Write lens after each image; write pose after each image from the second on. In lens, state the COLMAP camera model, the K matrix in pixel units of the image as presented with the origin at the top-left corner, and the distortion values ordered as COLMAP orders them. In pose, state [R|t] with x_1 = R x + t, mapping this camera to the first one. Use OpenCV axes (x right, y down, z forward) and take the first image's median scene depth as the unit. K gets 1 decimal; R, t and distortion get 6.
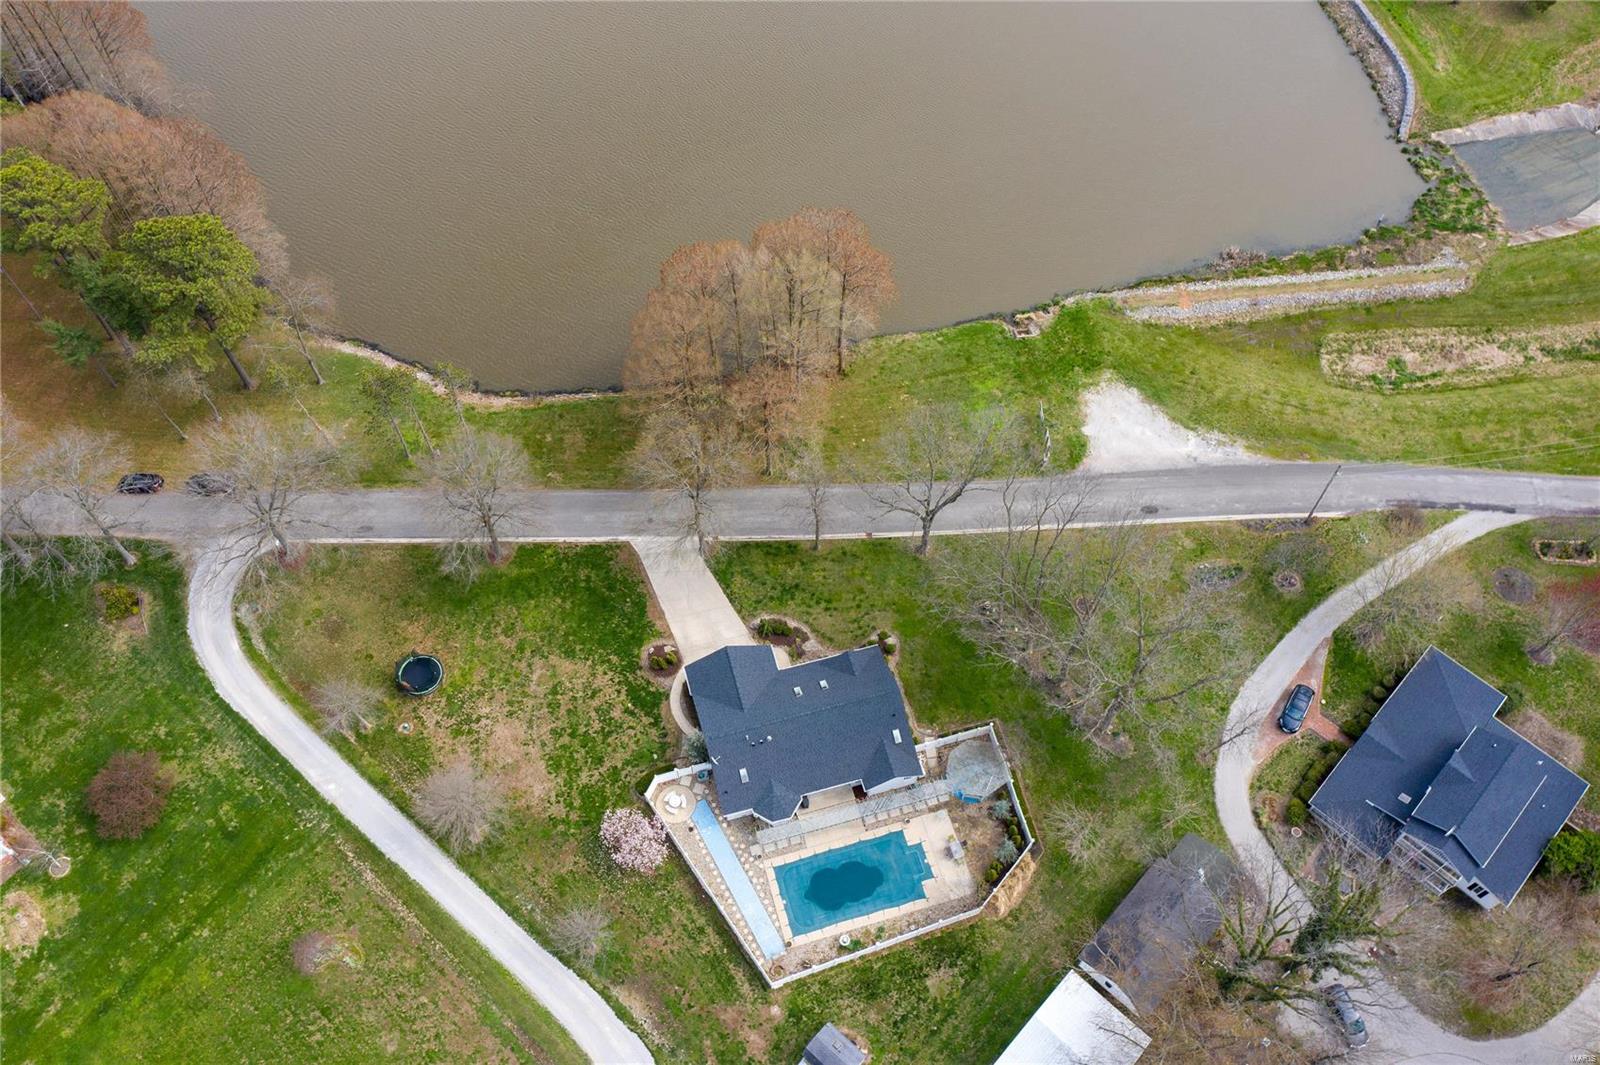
lens RADIAL K [[1280.0, 0, 797.4], [0, 1280.0, 524.5], [0, 0, 1]] dist [-0.009736, 0.008659]
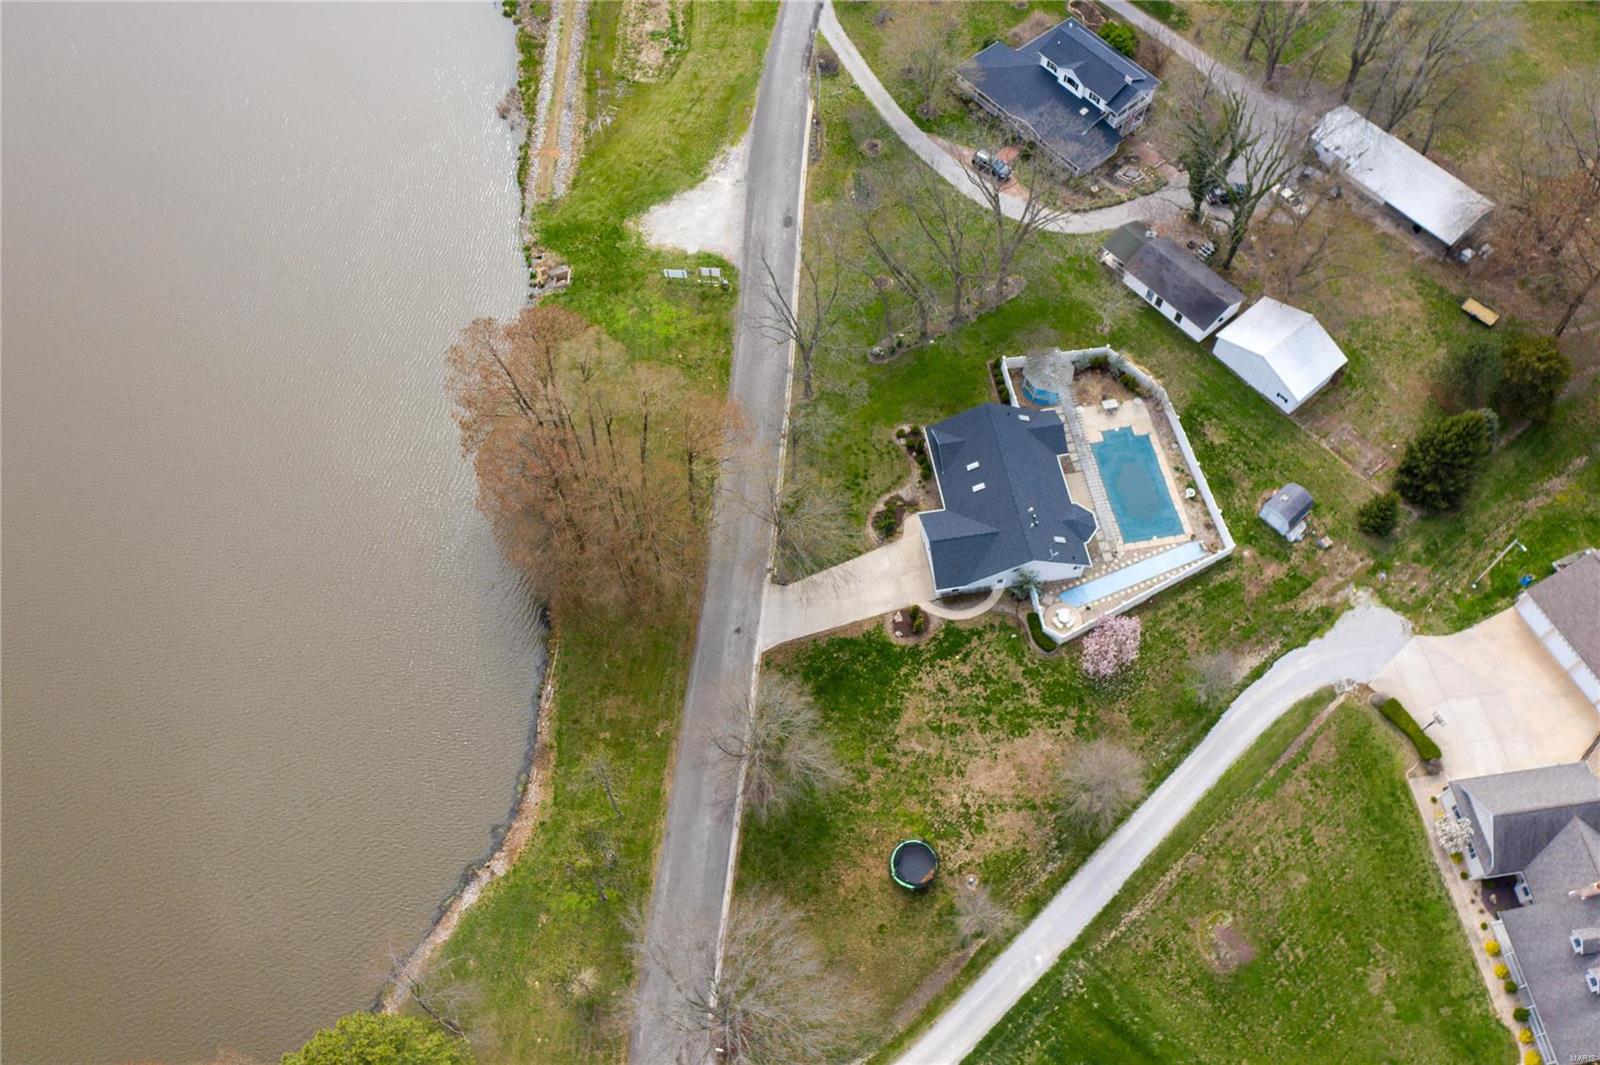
lens RADIAL K [[1280.0, 0, 794.5], [0, 1280.0, 530.7], [0, 0, 1]] dist [-0.009736, 0.008659]
pose [[0.110939, -0.865711, 0.488096, -0.537049], [0.844768, 0.340849, 0.412539, -0.403015], [-0.523506, 0.366561, 0.769138, 0.262956]]
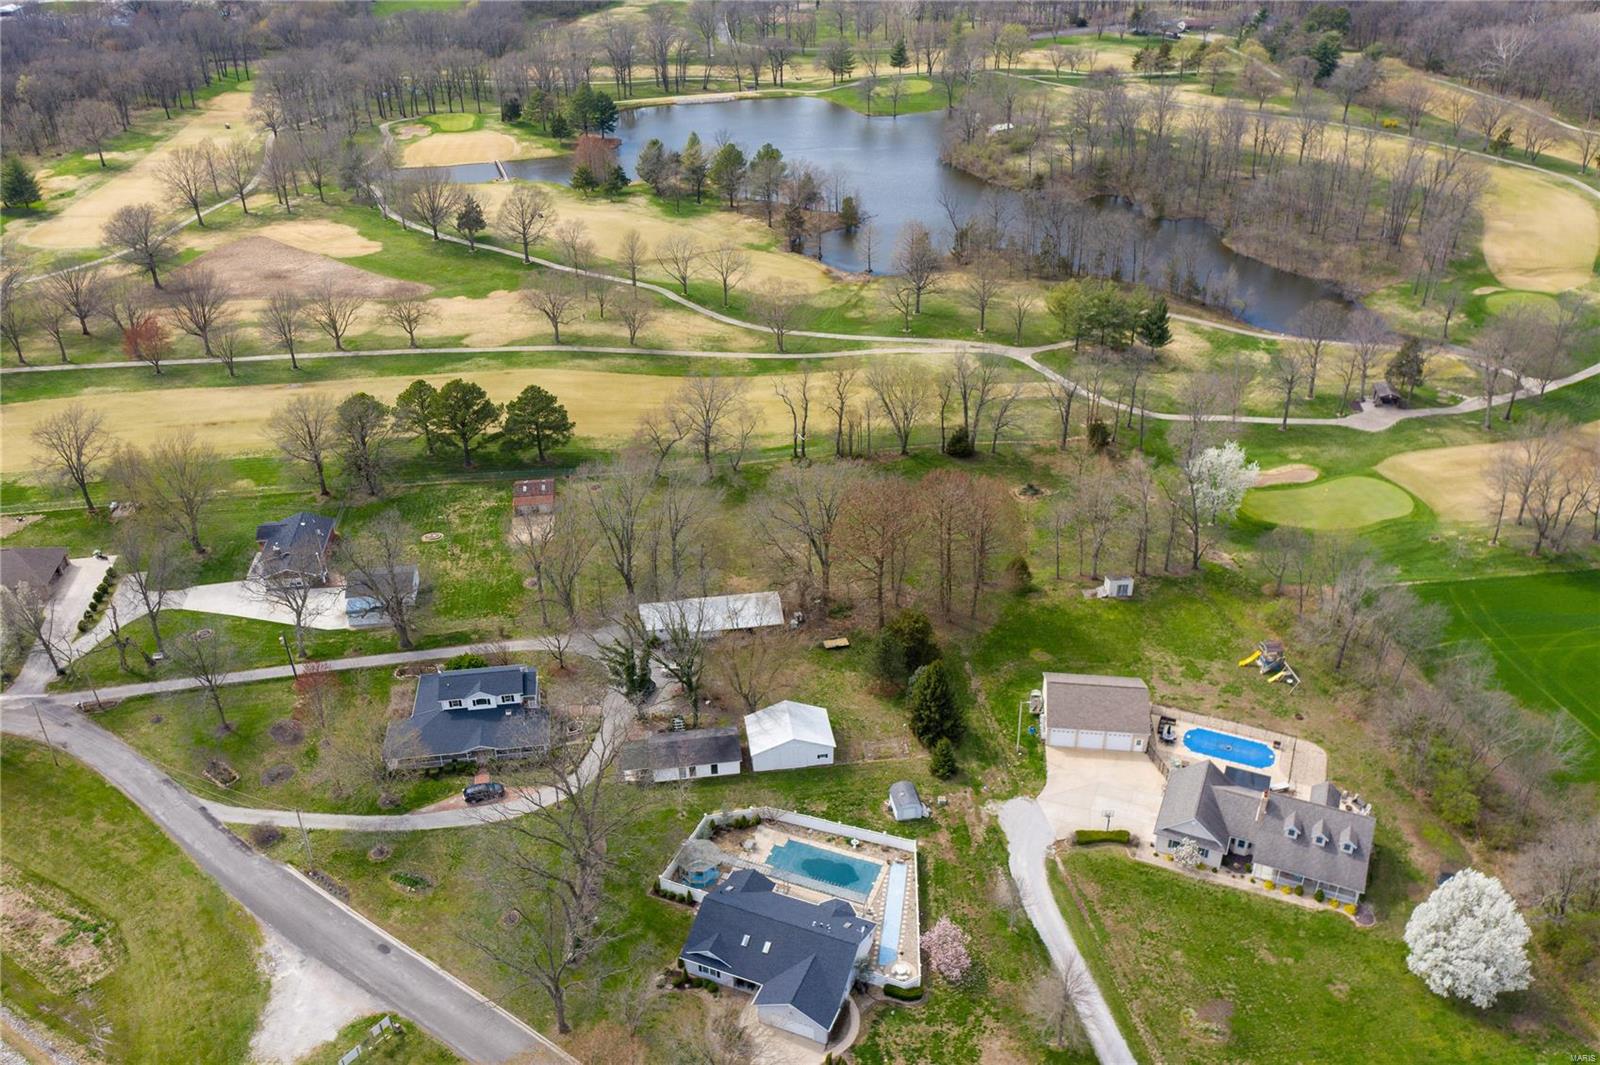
lens RADIAL K [[1280.0, 0, 793.2], [0, 1280.0, 533.6], [0, 0, 1]] dist [-0.009736, 0.008659]
pose [[-0.784512, -0.300318, 0.542540, -0.507497], [0.534418, 0.116352, 0.837174, -0.826416], [-0.314545, 0.946716, 0.069216, 0.529636]]
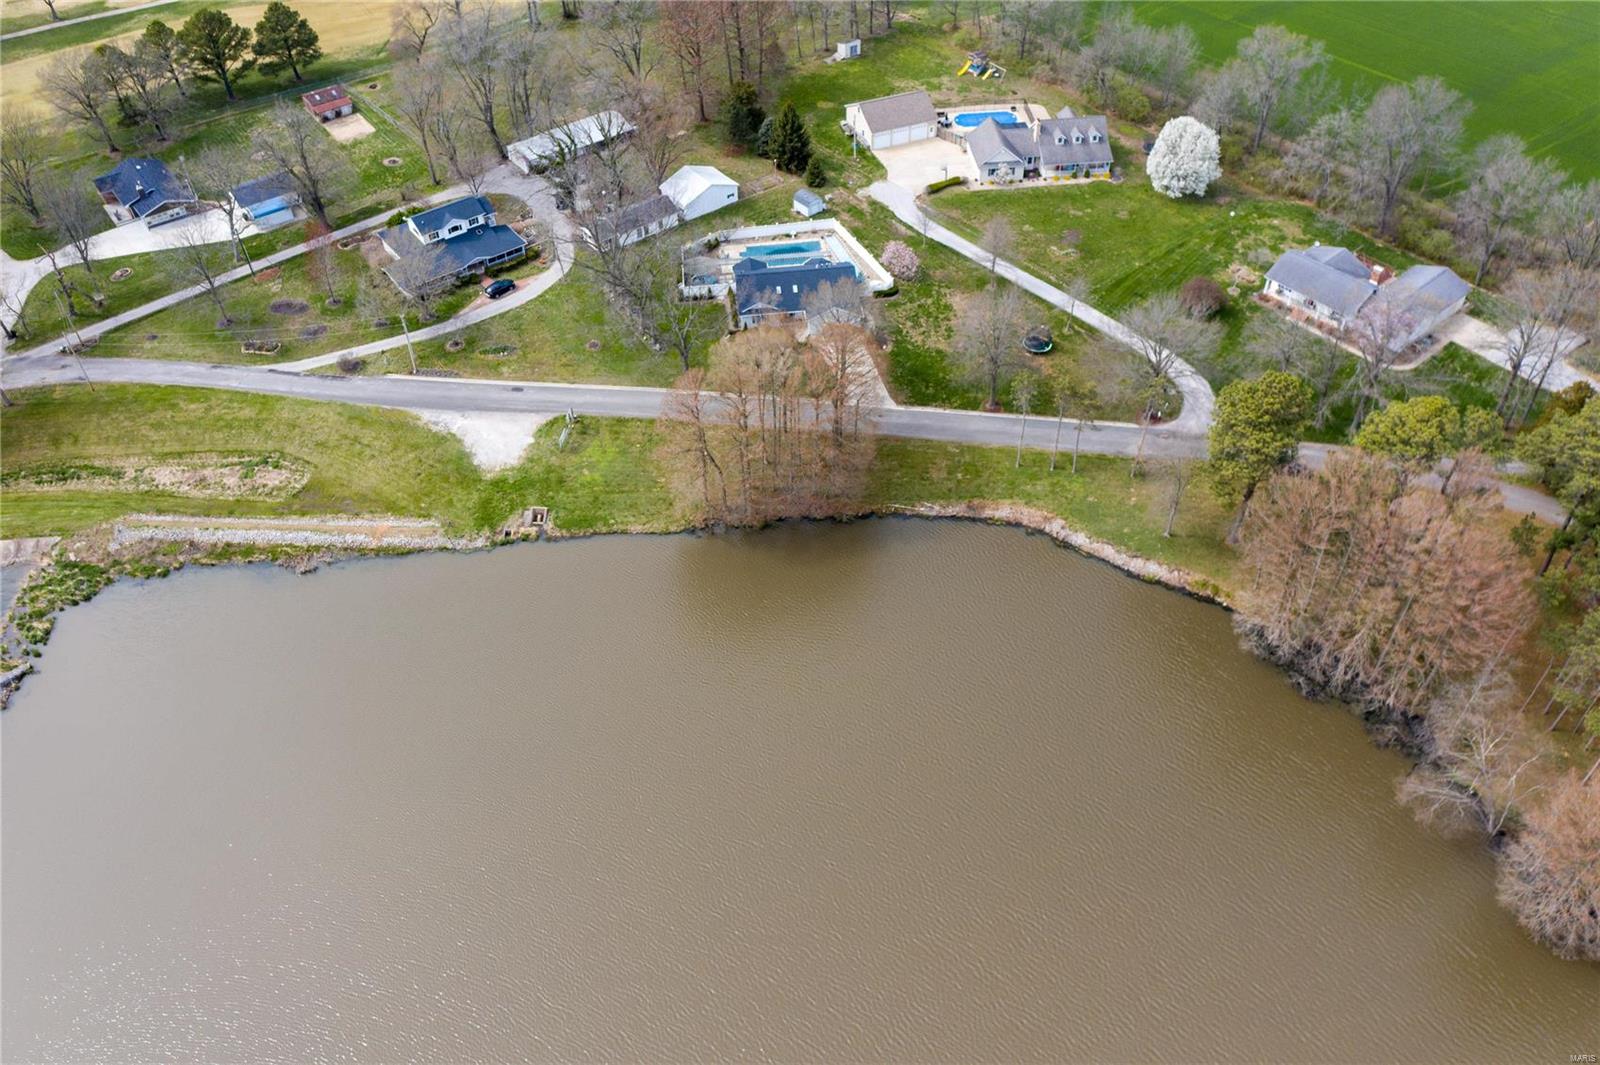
lens RADIAL K [[1280.0, 0, 792.1], [0, 1280.0, 533.2], [0, 0, 1]] dist [-0.009736, 0.008659]
pose [[-0.986169, -0.095189, 0.135680, -0.233726], [0.152800, -0.205034, 0.966754, -1.433002], [-0.064206, 0.974115, 0.216743, 0.902406]]
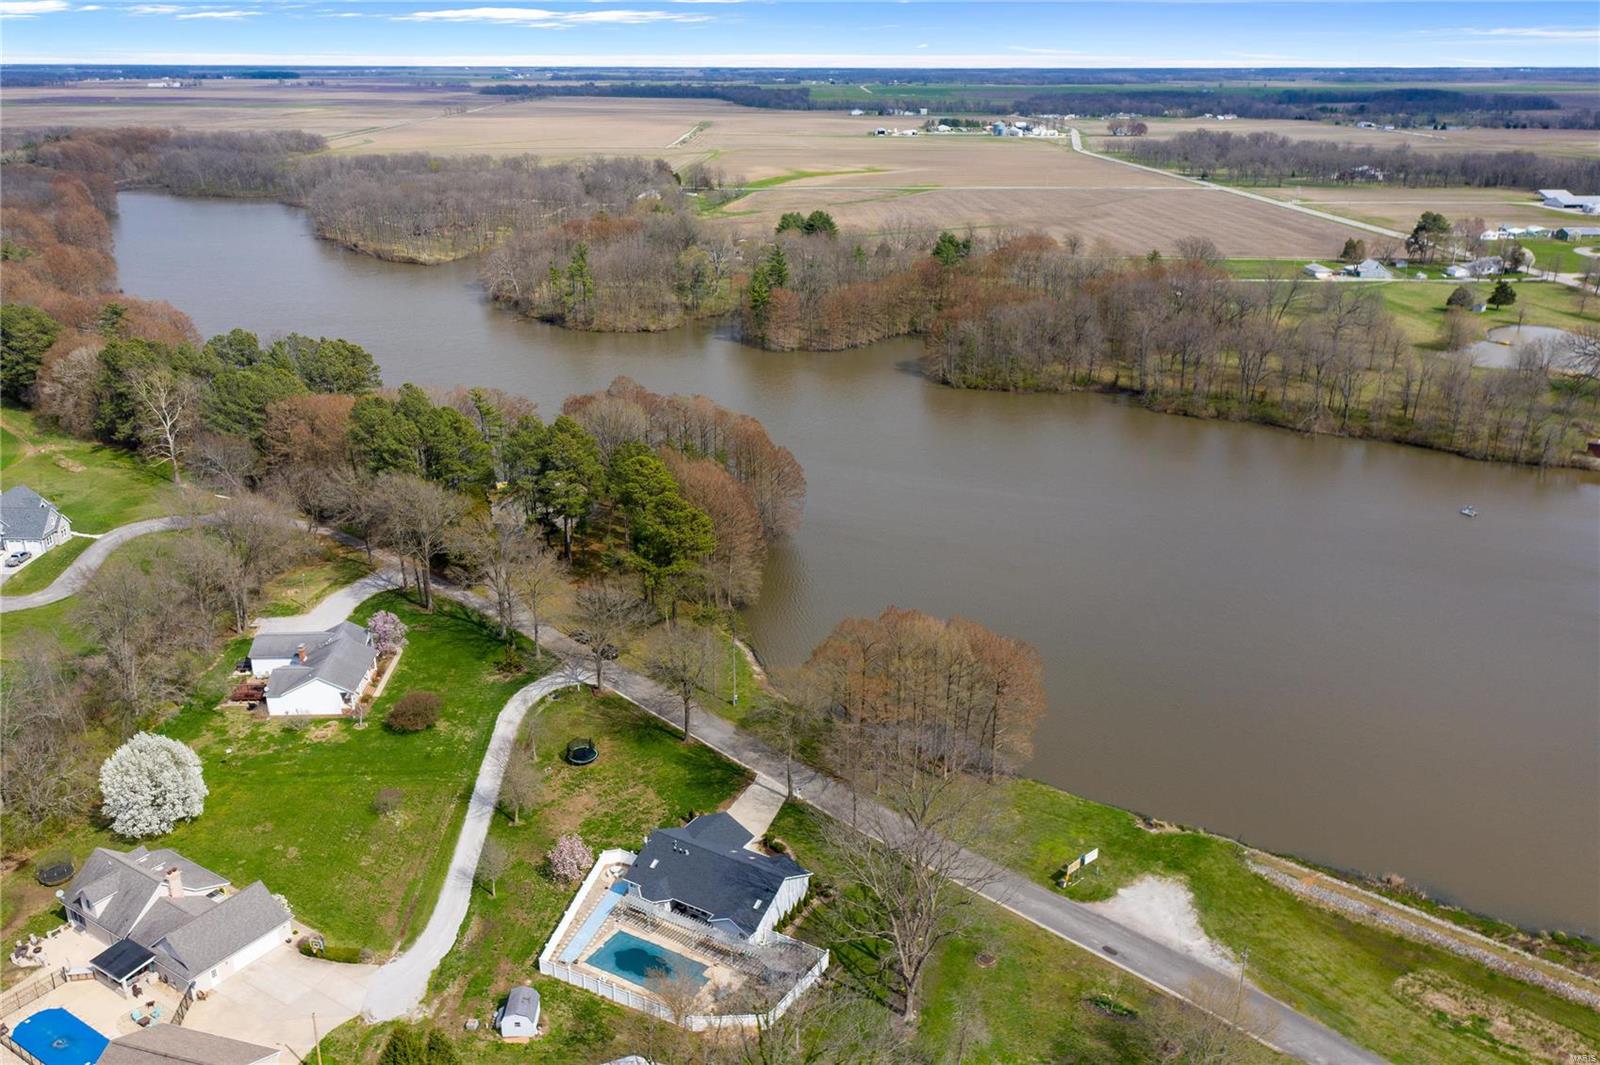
lens RADIAL K [[1280.0, 0, 792.0], [0, 1280.0, 547.7], [0, 0, 1]] dist [-0.009736, 0.008659]
pose [[0.684758, 0.268099, -0.677665, 0.780446], [-0.621496, 0.700442, -0.350891, 0.312057], [0.380592, 0.661441, 0.646255, -0.000198]]
